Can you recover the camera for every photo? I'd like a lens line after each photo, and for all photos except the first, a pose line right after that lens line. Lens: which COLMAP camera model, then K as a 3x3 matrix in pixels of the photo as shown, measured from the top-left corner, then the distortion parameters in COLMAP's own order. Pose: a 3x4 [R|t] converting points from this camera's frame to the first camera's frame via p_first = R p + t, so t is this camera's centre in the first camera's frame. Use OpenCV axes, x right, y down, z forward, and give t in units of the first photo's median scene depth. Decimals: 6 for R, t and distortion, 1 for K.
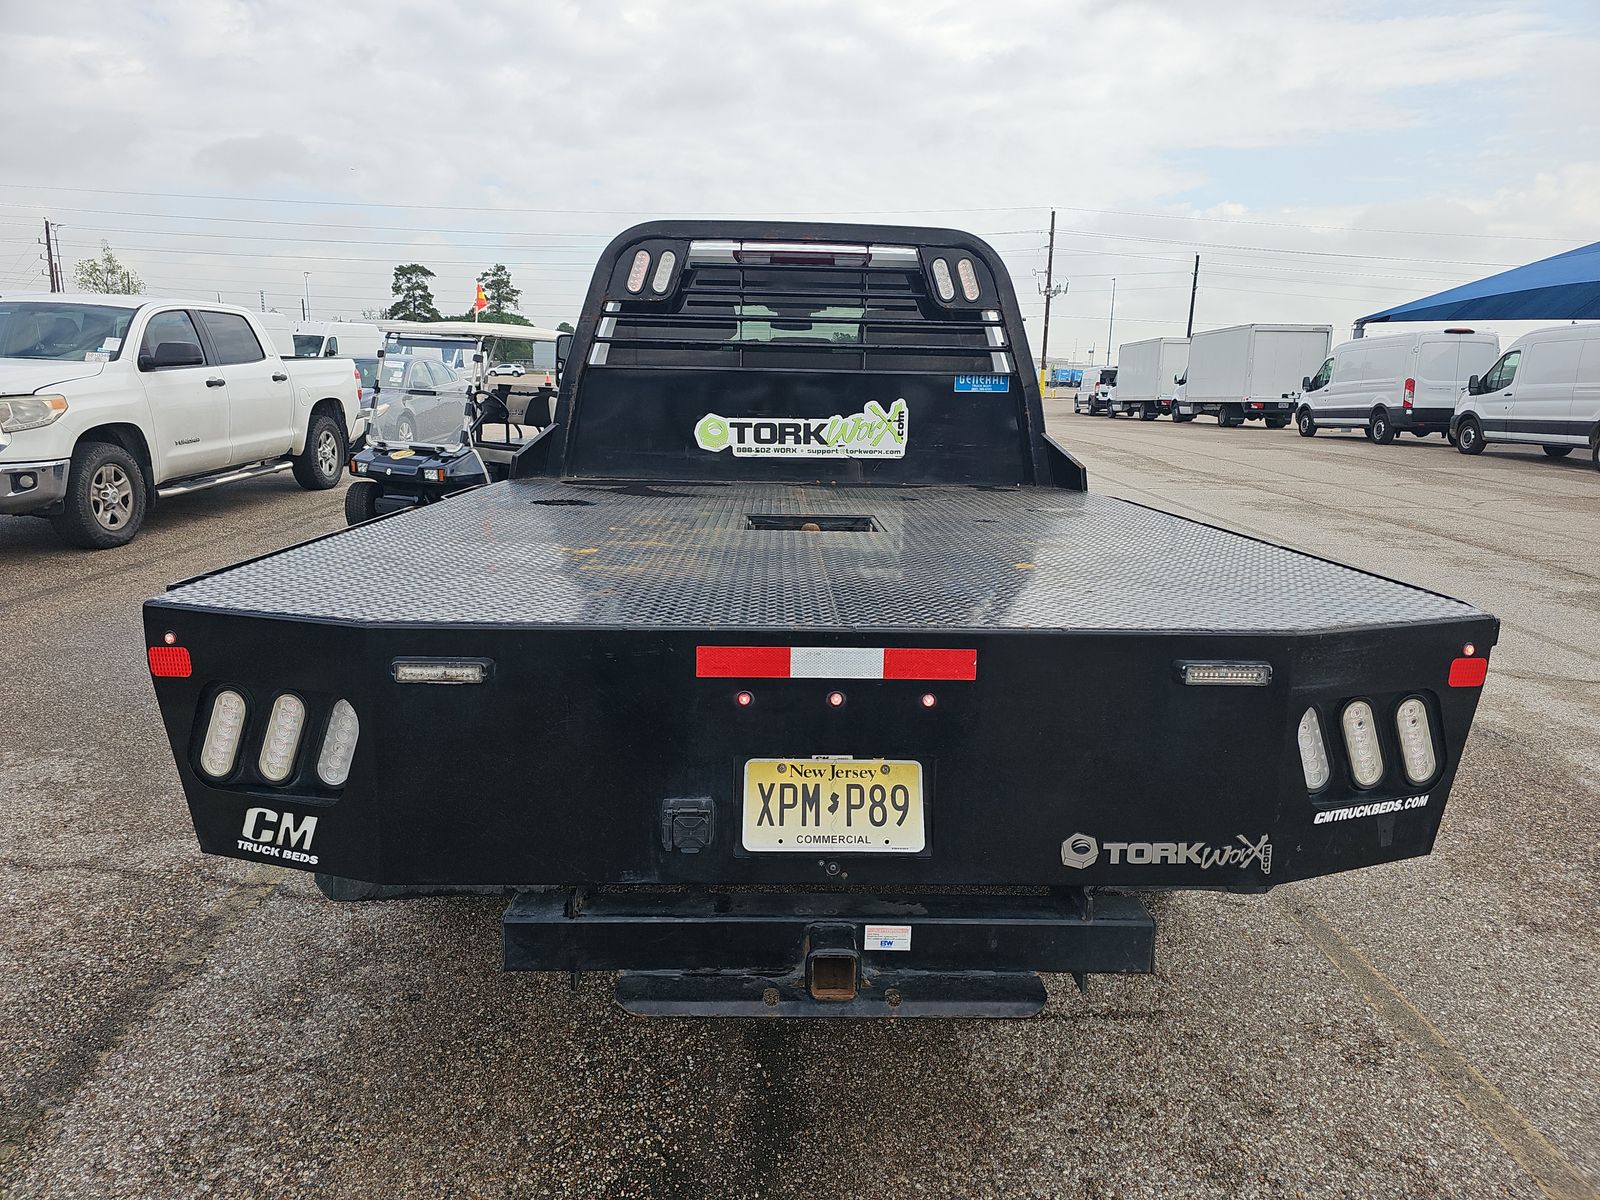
lens RADIAL K [[1083.0, 0, 804.8], [0, 1083.0, 599.7], [0, 0, 1]] dist [0.009078, -0.013708]
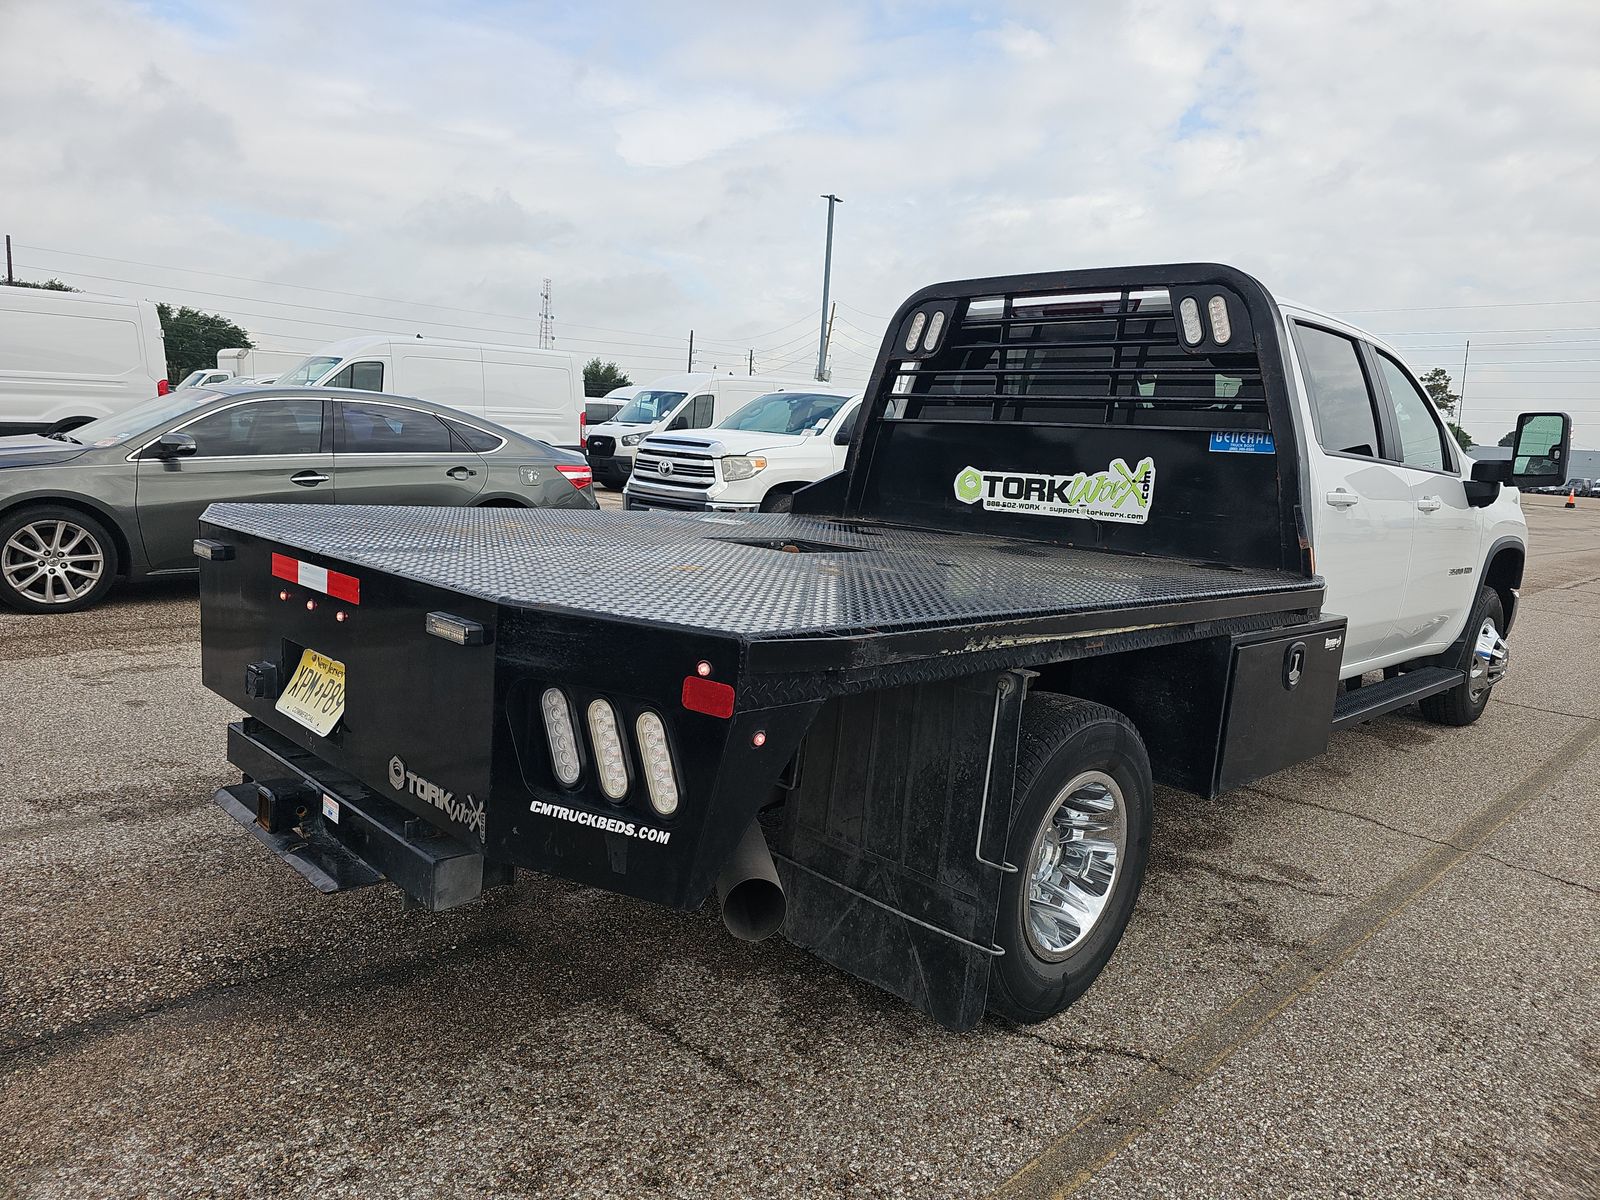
lens RADIAL K [[1083.0, 0, 803.7], [0, 1083.0, 605.9], [0, 0, 1]] dist [0.009078, -0.013708]
pose [[0.680248, 0.124045, -0.722410, 0.554456], [-0.190277, 0.981673, -0.010609, -0.002833], [0.707854, 0.144674, 0.691384, 0.205126]]
